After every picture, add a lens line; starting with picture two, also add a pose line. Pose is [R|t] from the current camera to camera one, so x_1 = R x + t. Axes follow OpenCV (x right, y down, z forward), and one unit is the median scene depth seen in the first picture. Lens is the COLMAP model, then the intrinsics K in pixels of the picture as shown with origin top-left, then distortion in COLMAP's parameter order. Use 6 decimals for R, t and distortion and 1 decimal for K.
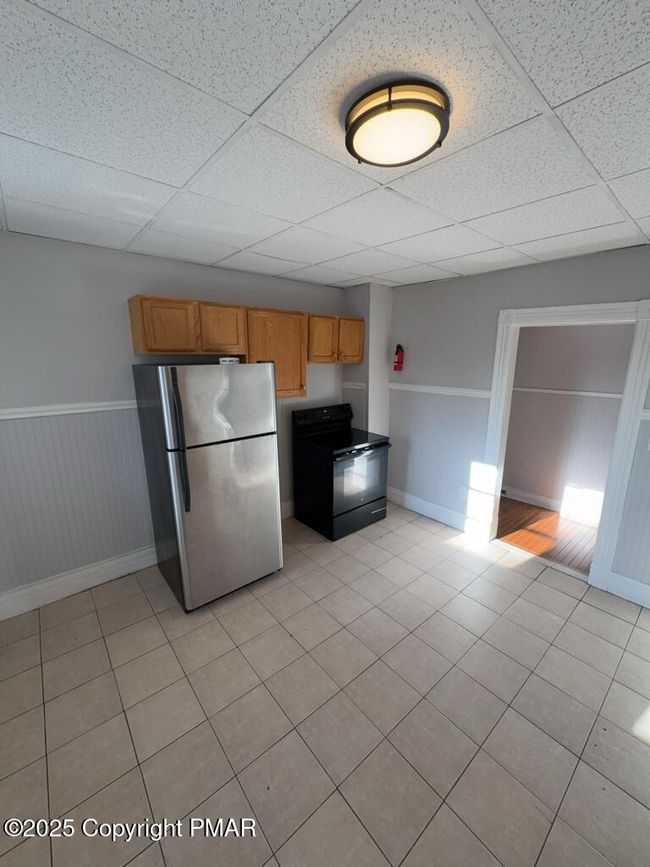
lens RADIAL K [[344.3, 0, 326.0], [0, 344.3, 432.4], [0, 0, 1]] dist [-0.002140, -0.000051]
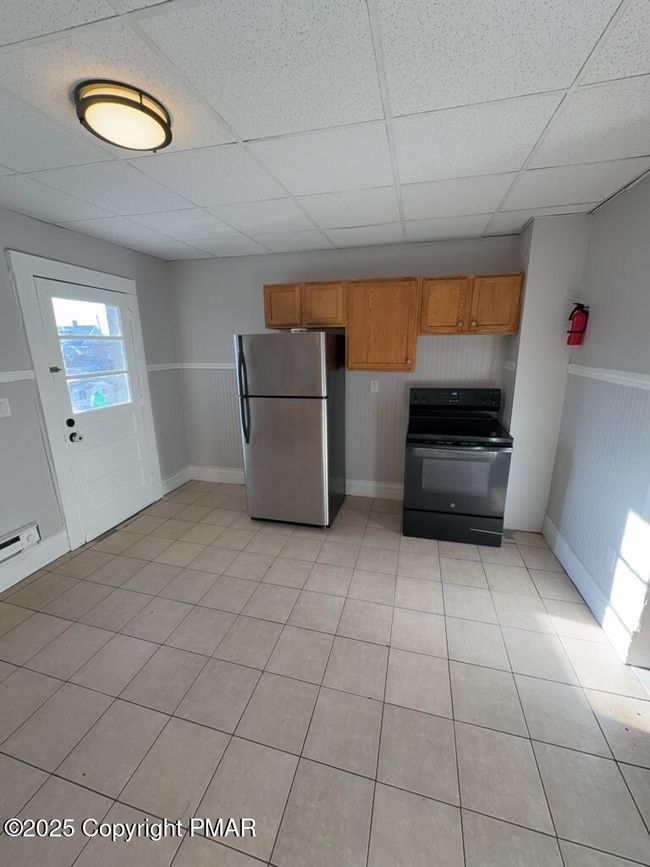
lens RADIAL K [[344.3, 0, 325.4], [0, 344.3, 433.6], [0, 0, 1]] dist [-0.002140, -0.000051]
pose [[0.571914, 0.201888, -0.795082, 0.557857], [-0.168215, 0.977508, 0.127211, -0.022495], [0.802881, 0.060991, 0.593011, 0.284032]]
